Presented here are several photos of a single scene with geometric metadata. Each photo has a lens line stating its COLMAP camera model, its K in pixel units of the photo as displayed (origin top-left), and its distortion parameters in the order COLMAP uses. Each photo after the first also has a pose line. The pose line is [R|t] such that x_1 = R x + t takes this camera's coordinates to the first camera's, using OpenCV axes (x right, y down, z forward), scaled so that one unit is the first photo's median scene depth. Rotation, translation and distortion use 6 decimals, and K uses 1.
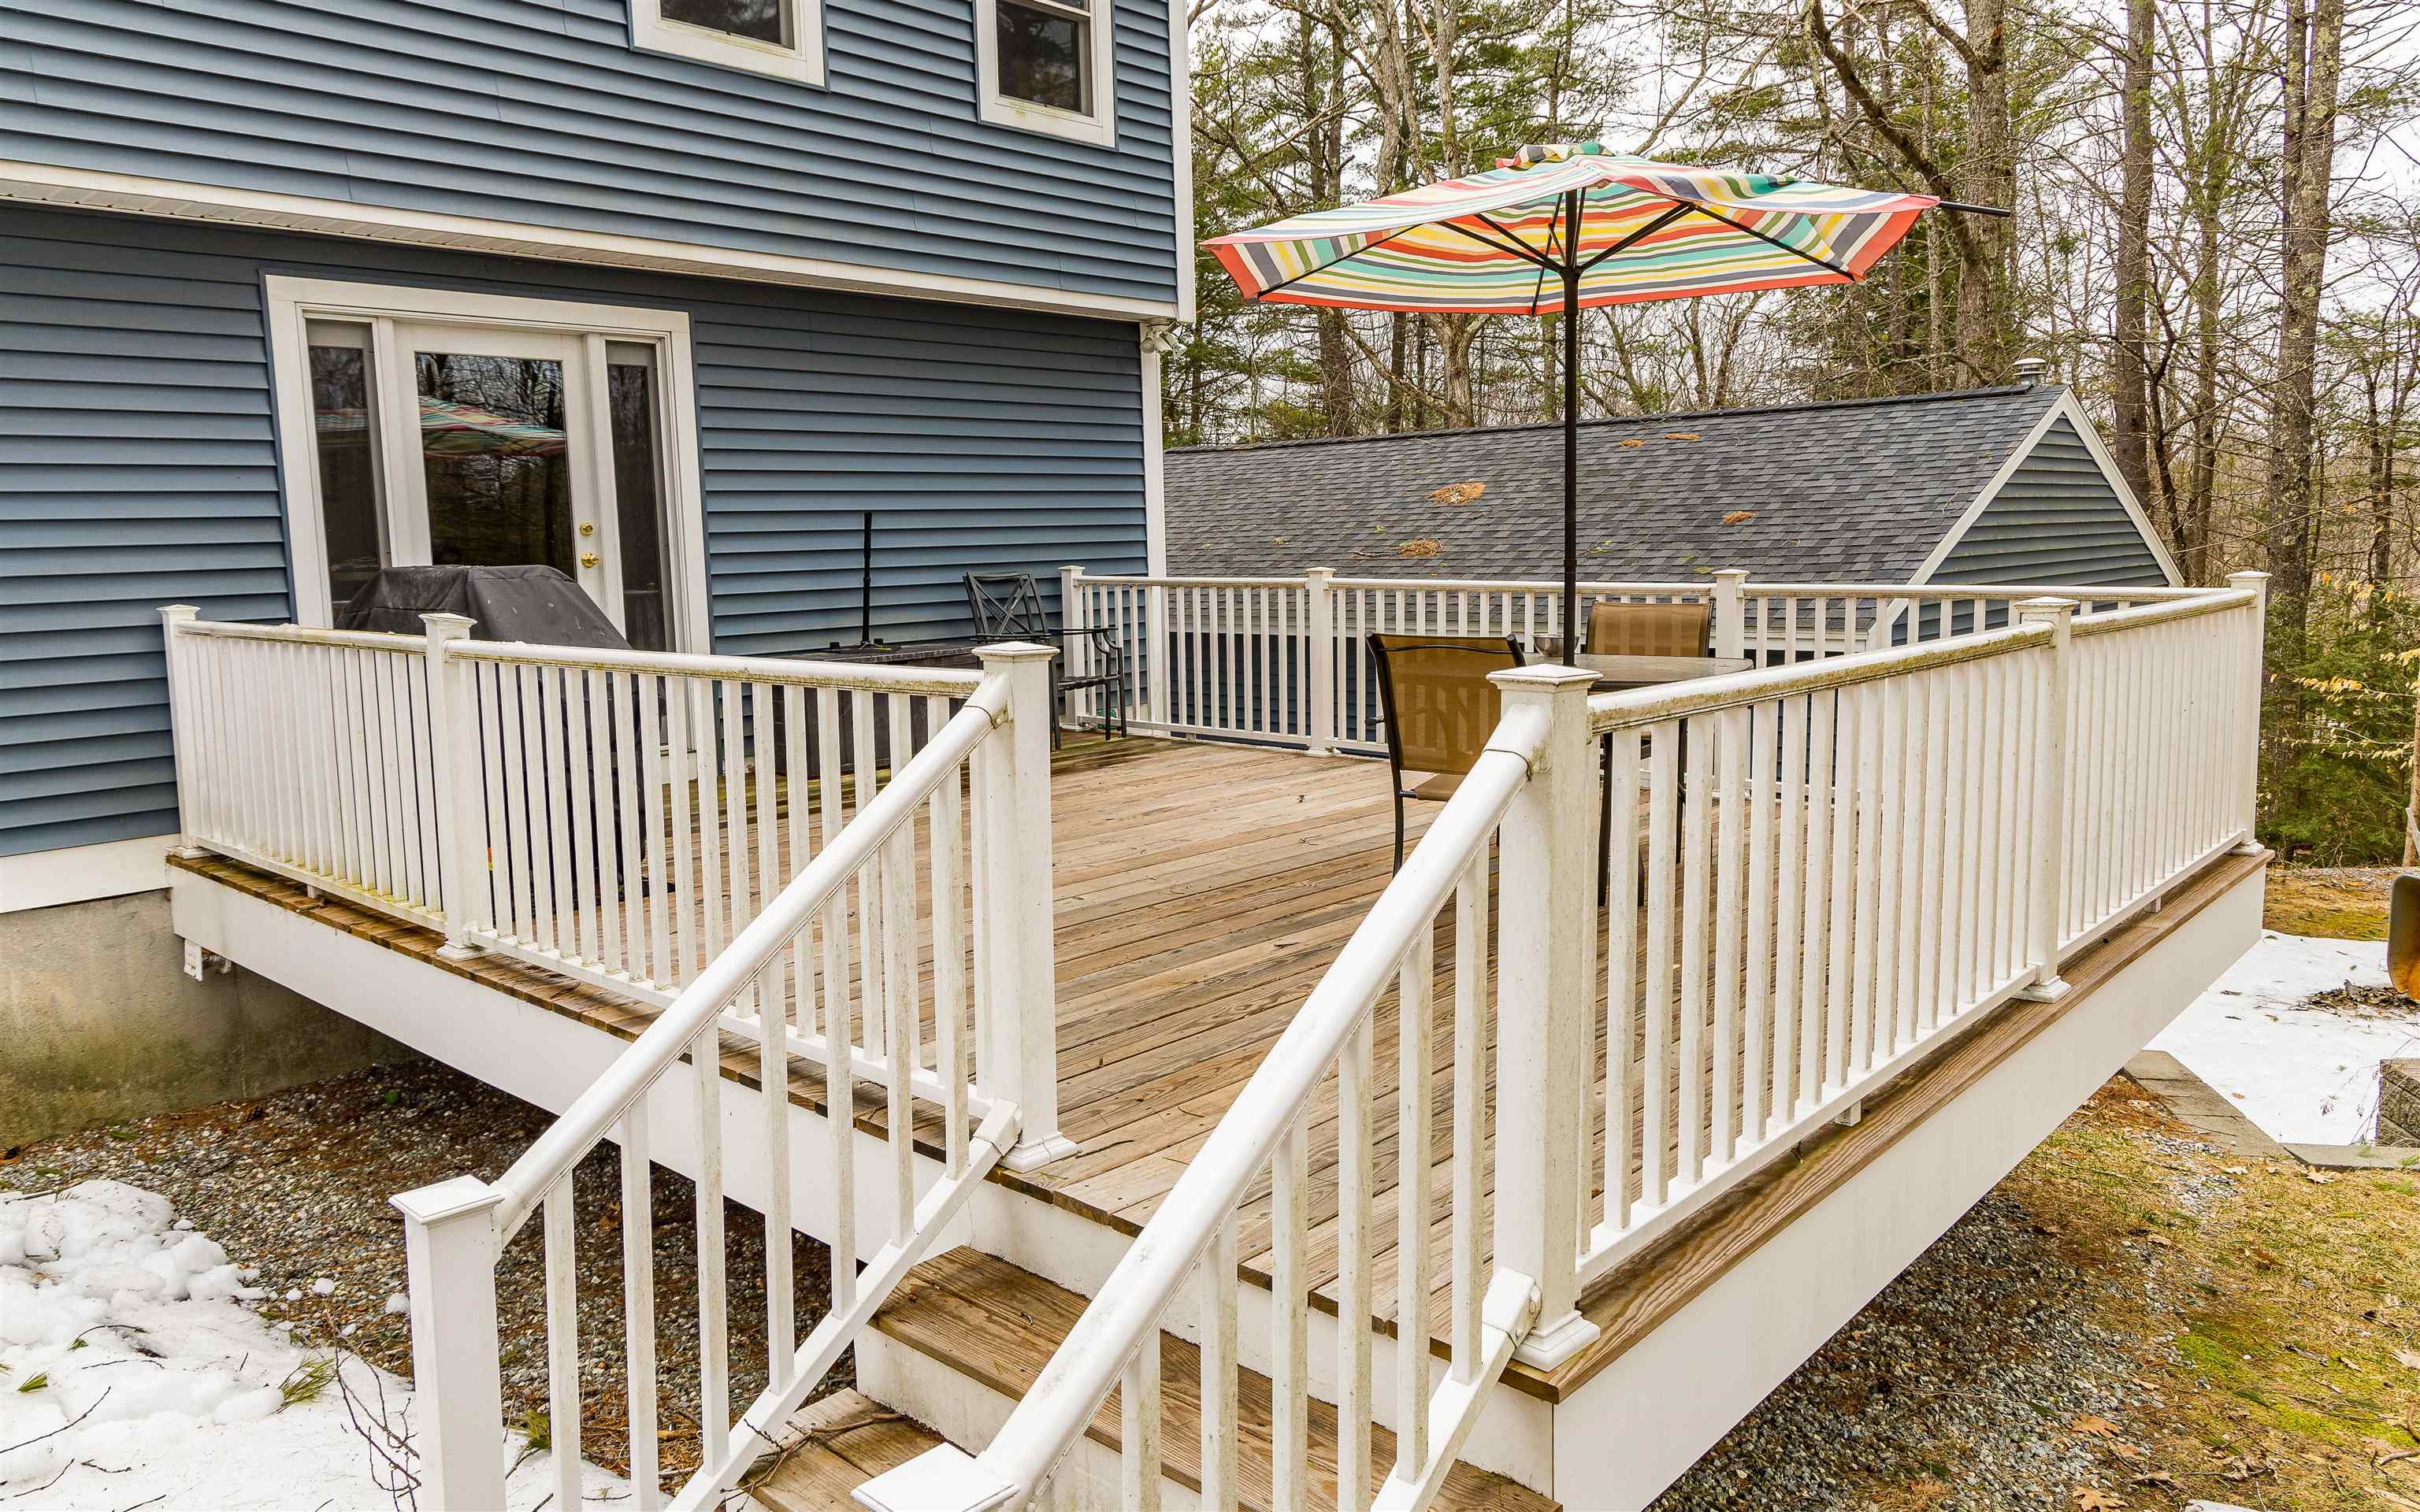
lens RADIAL K [[1635.9, 0, 1216.2], [0, 1635.9, 700.2], [0, 0, 1]] dist [-0.031505, 0.000650]
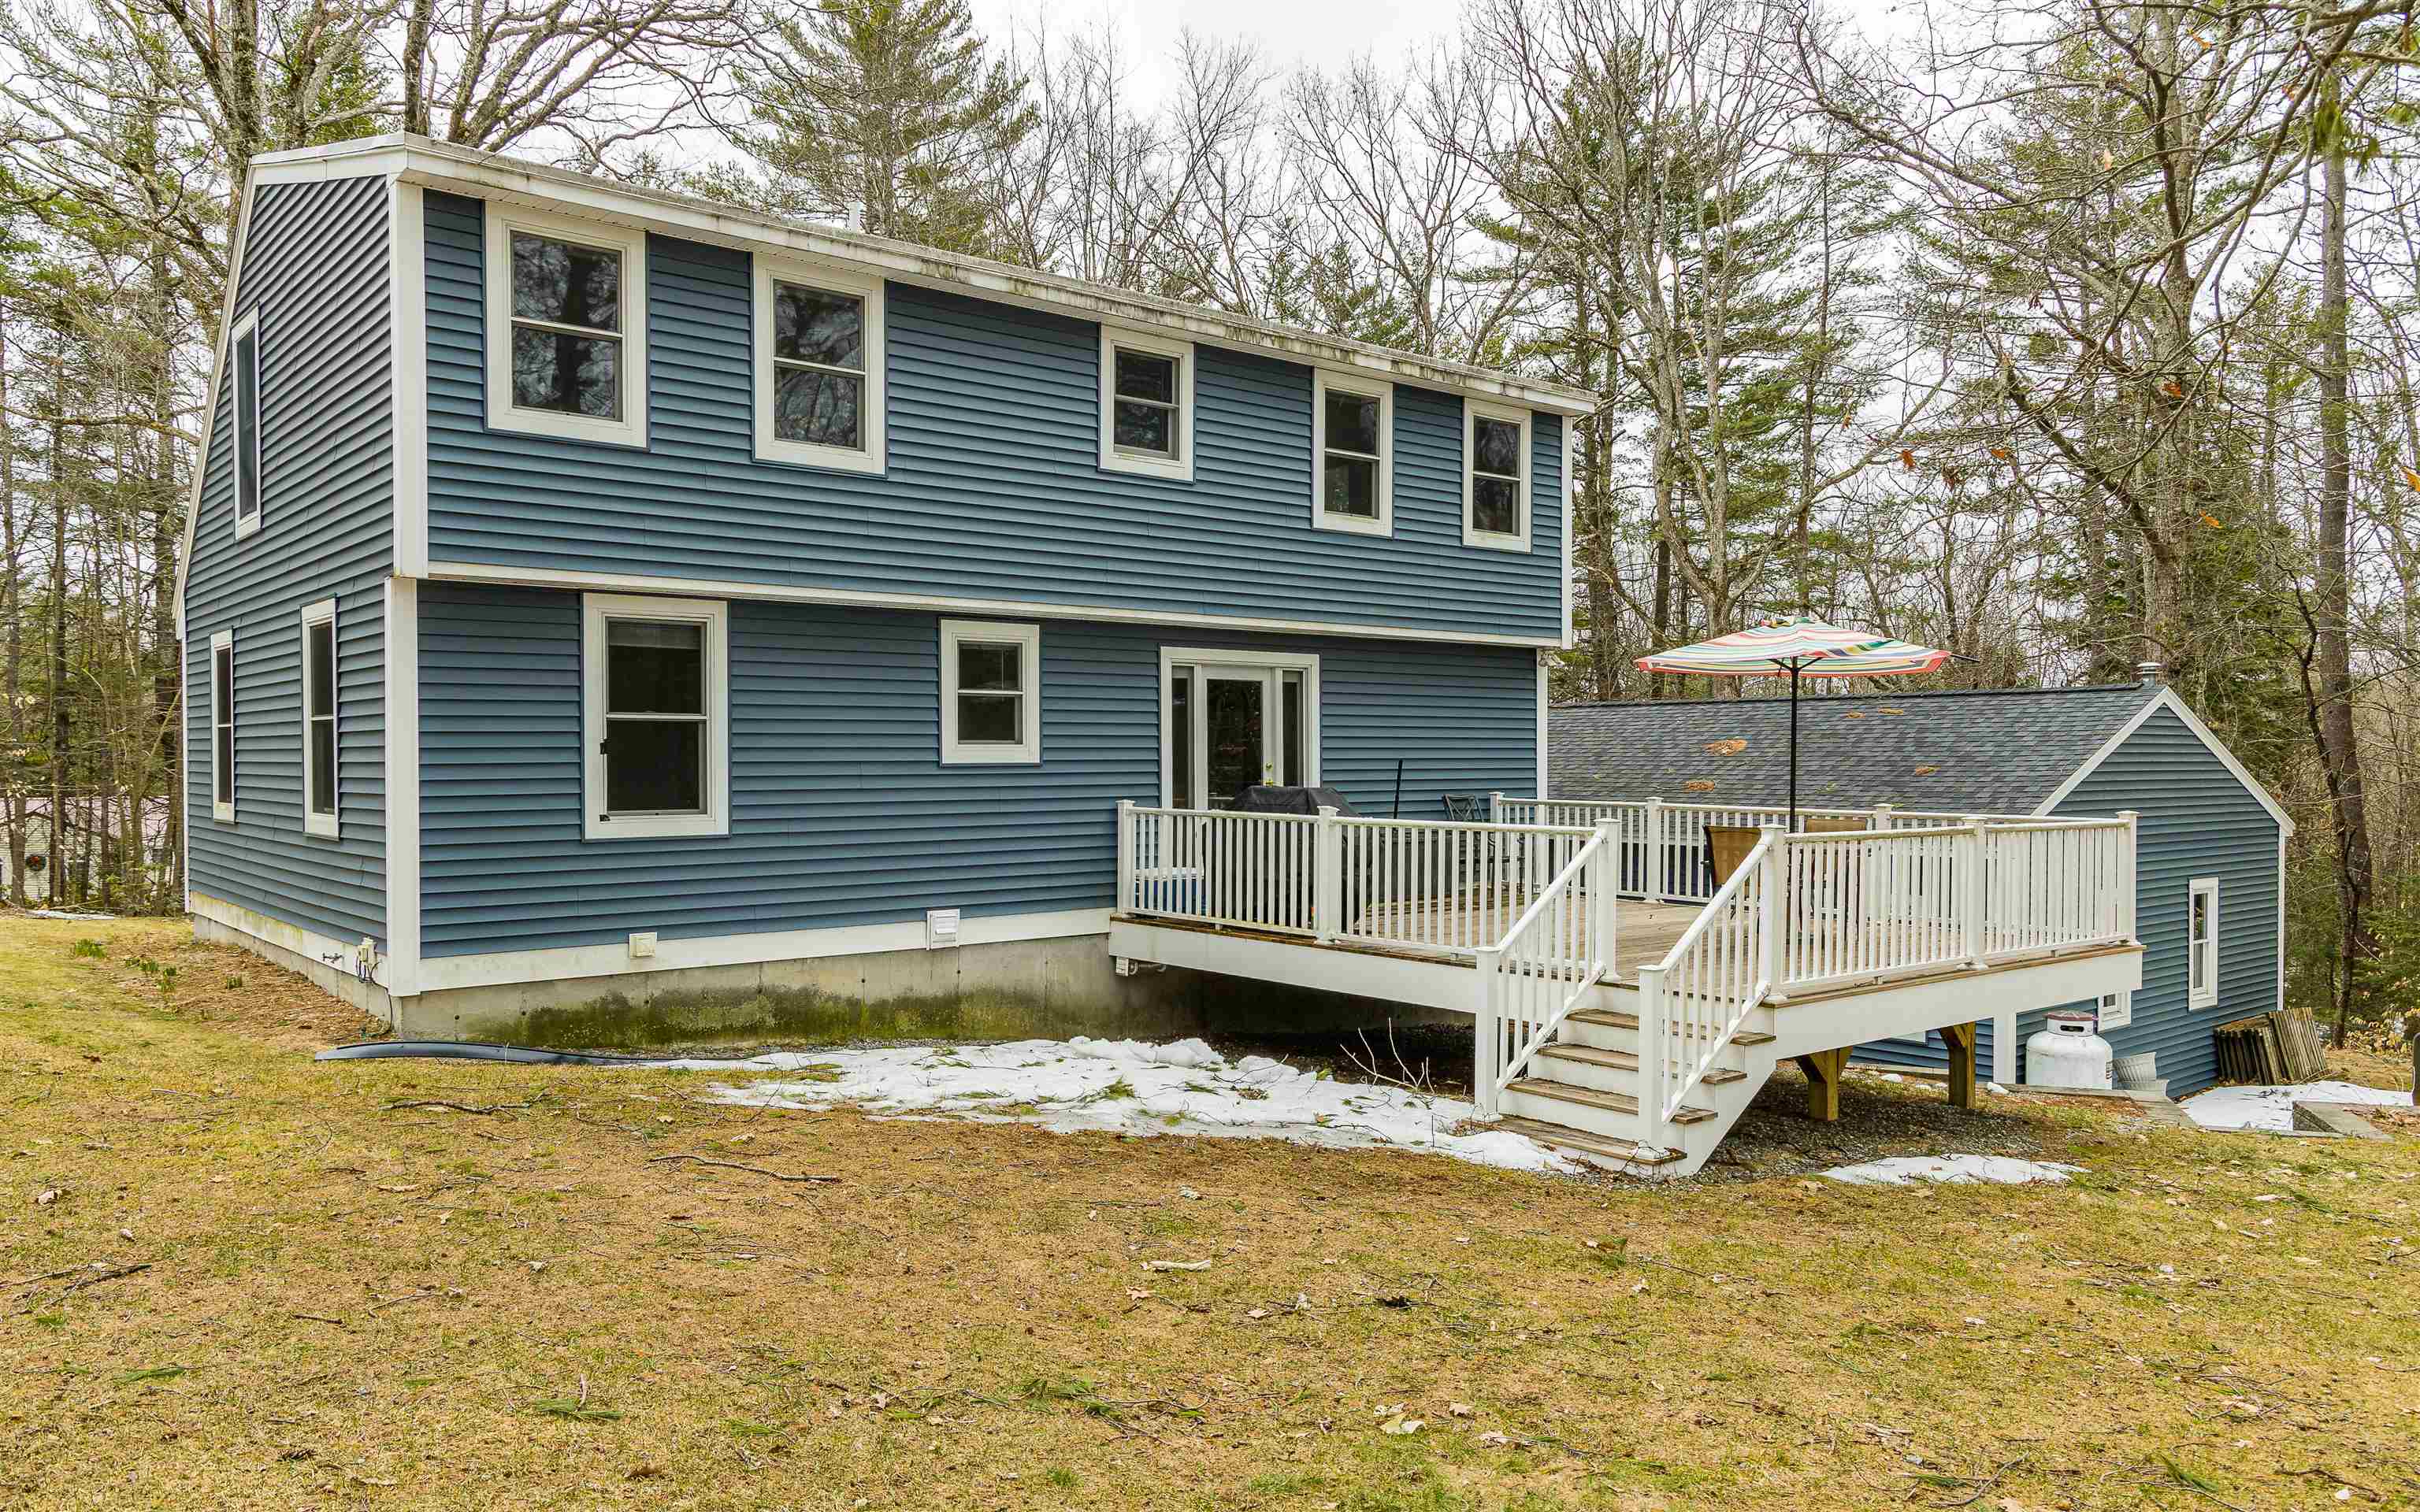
lens RADIAL K [[1700.6, 0, 1210.0], [0, 1700.6, 756.0], [0, 0, 1]] dist [0.009158, 0.000753]
pose [[0.990036, 0.024027, -0.138751, -0.159327], [-0.037778, 0.994534, -0.097340, 0.073072], [0.135654, 0.101612, 0.985532, -0.897819]]
